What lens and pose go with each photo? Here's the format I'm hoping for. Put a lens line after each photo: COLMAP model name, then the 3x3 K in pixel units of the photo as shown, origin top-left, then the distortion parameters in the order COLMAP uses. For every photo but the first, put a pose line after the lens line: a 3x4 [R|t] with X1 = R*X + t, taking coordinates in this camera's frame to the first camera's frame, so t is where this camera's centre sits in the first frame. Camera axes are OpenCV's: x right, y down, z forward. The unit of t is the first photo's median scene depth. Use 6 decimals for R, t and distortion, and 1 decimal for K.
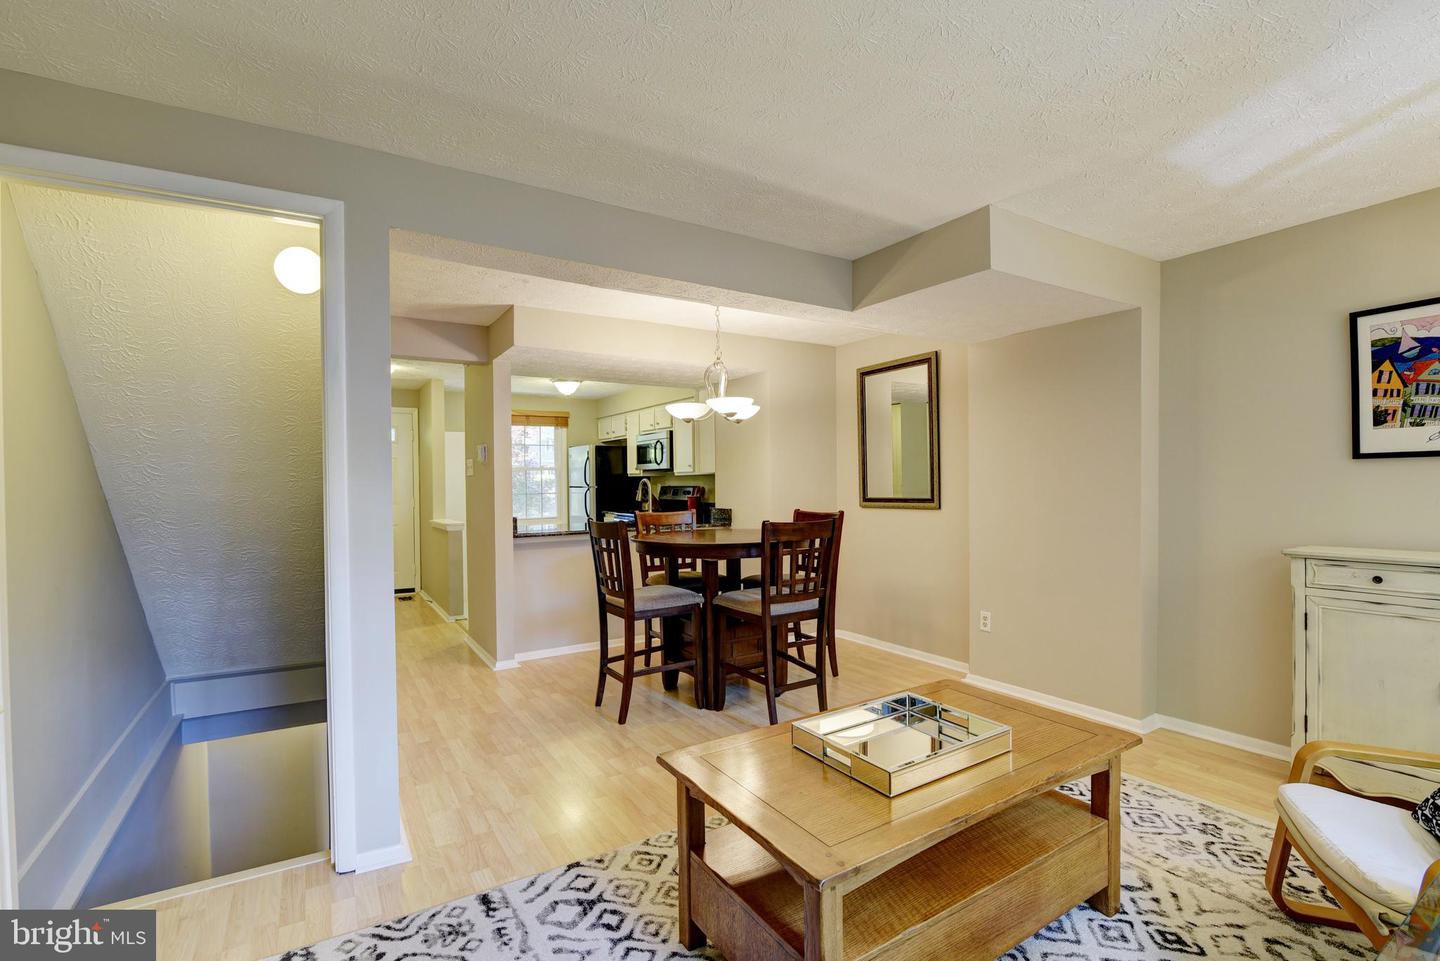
lens RADIAL K [[660.9, 0, 713.5], [0, 660.9, 483.0], [0, 0, 1]] dist [-0.022413, 0.003112]
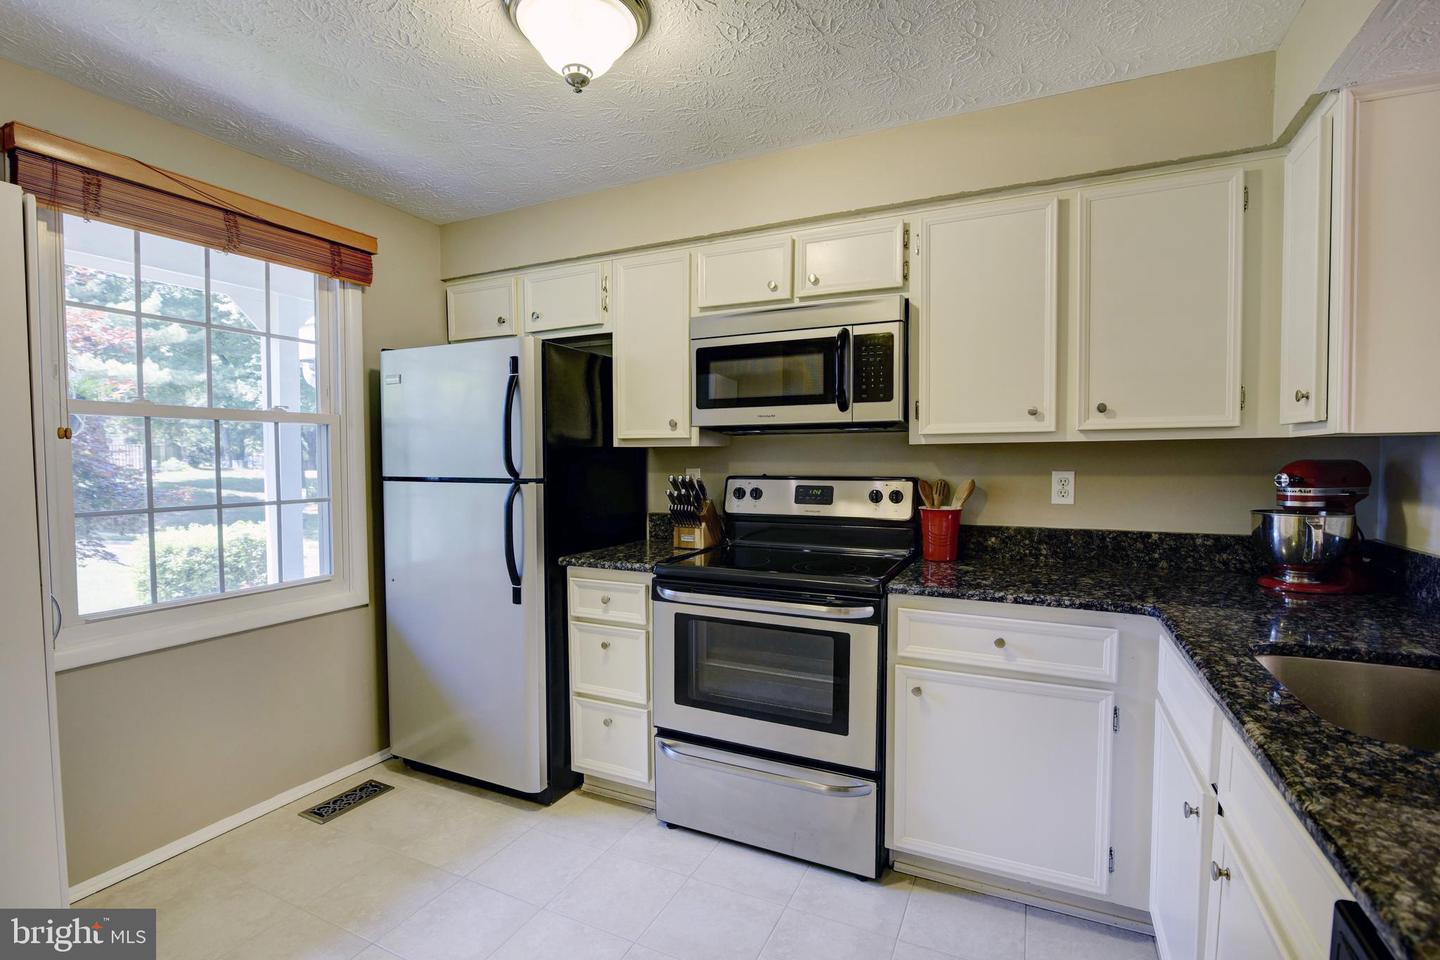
lens RADIAL K [[660.9, 0, 721.6], [0, 660.9, 490.2], [0, 0, 1]] dist [-0.022413, 0.003112]
pose [[0.839491, -0.015324, 0.543157, -0.464818], [-0.005578, 0.999307, 0.036815, -0.001711], [-0.543345, -0.033935, 0.838824, 1.199991]]
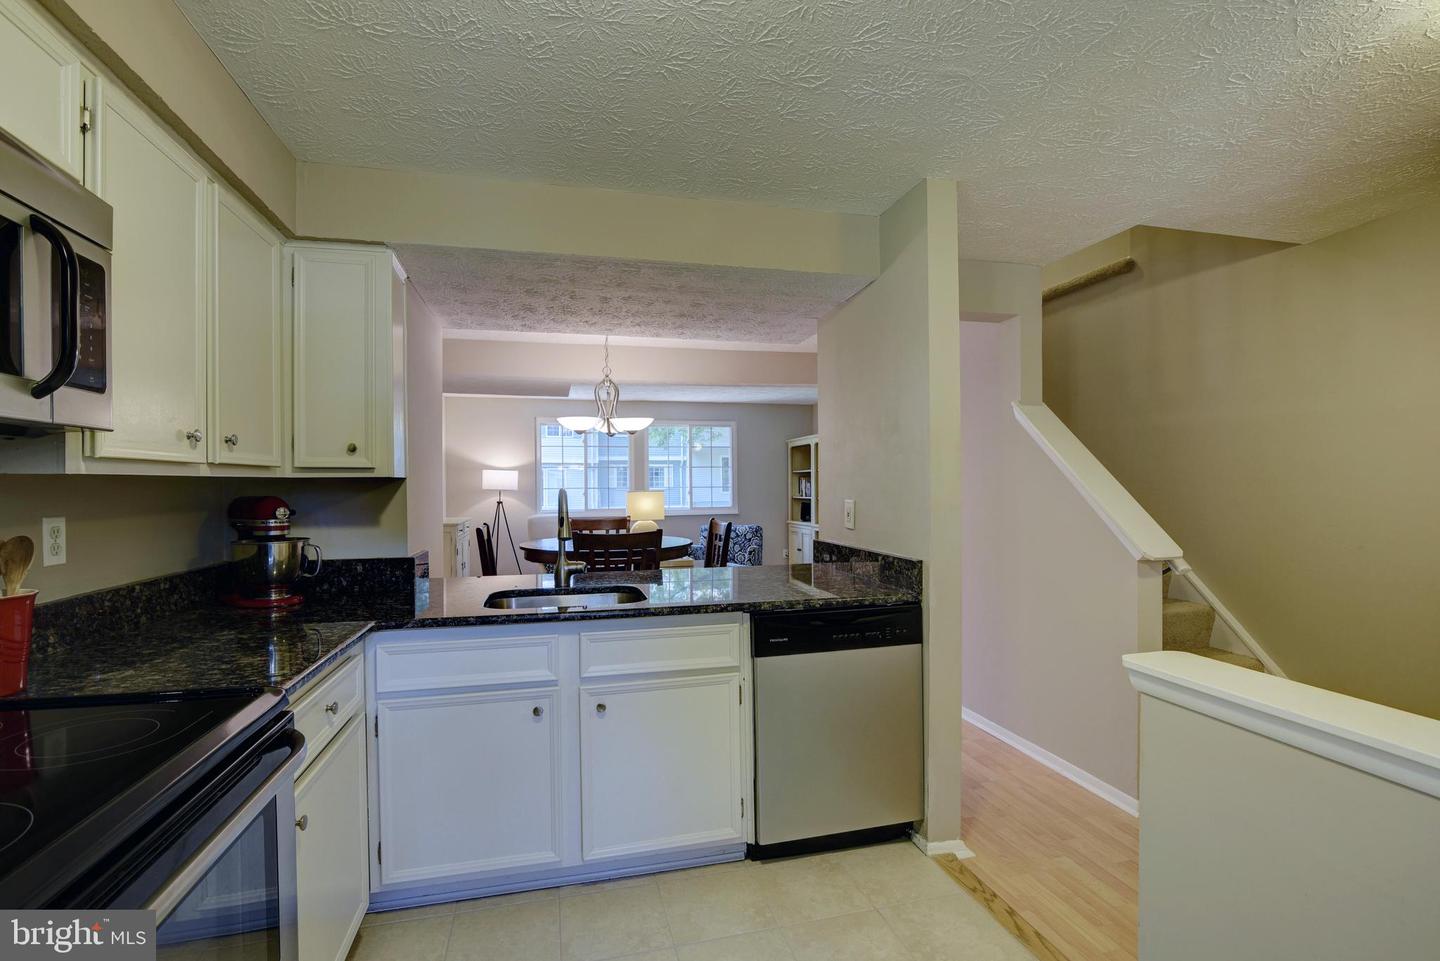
lens RADIAL K [[660.9, 0, 705.3], [0, 660.9, 481.9], [0, 0, 1]] dist [-0.022413, 0.003112]
pose [[-0.950341, 0.017040, 0.310744, -0.400954], [0.016304, 0.999855, -0.004967, -0.010126], [-0.310784, 0.000346, -0.950481, 1.686985]]
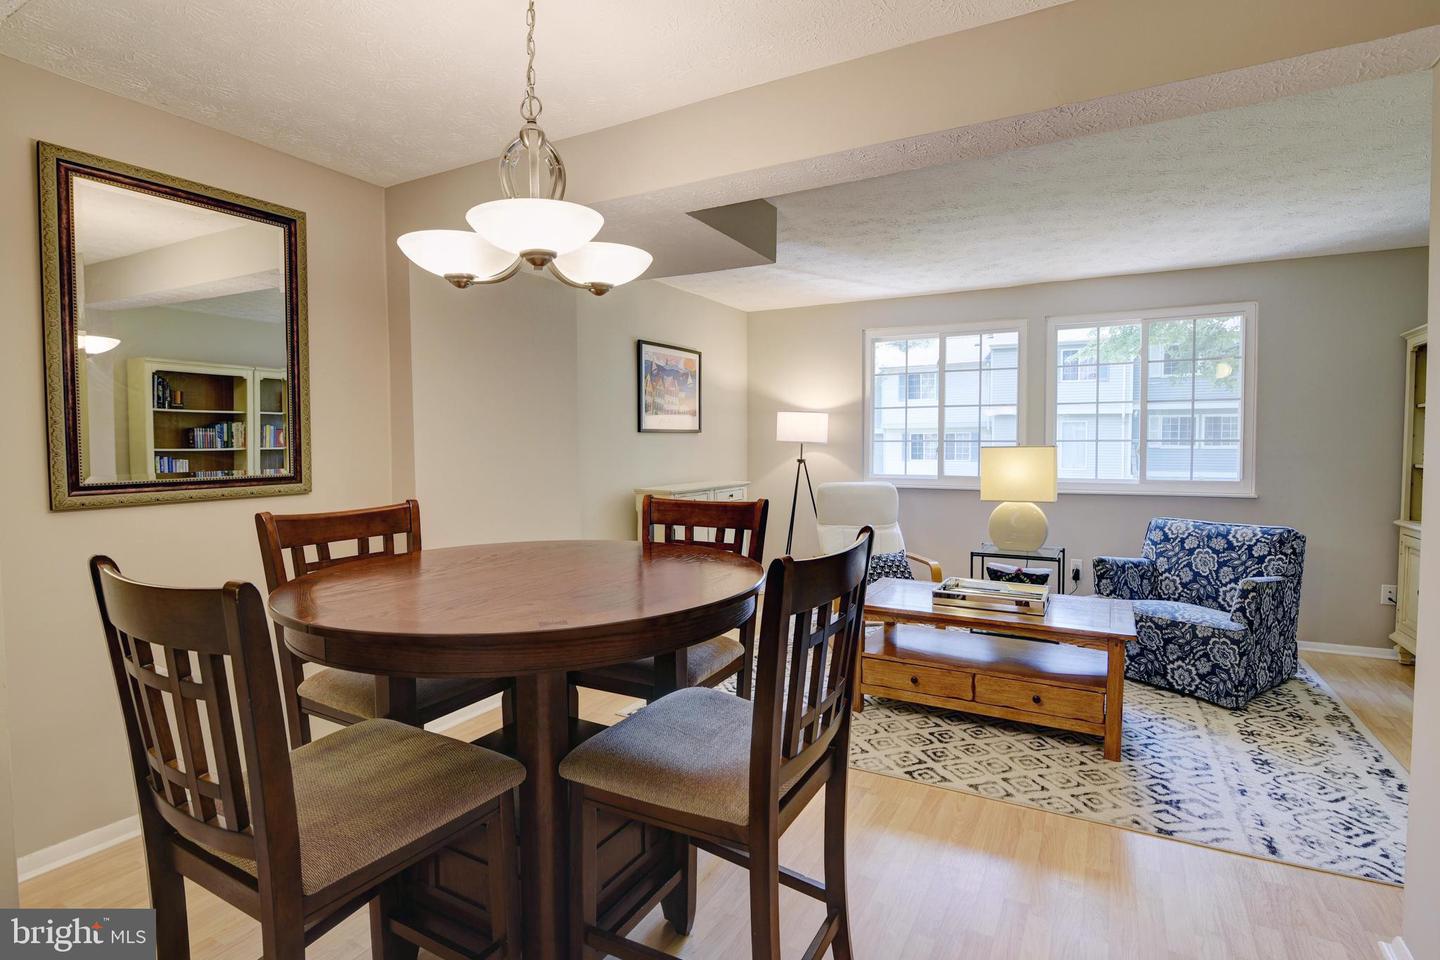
lens RADIAL K [[704.5, 0, 736.9], [0, 704.5, 470.7], [0, 0, 1]] dist [-0.019369, 0.000319]
pose [[-0.507703, -0.023271, 0.861218, -0.357252], [0.005117, 0.999536, 0.030024, 0.004169], [-0.861517, 0.019650, -0.507348, 0.958057]]
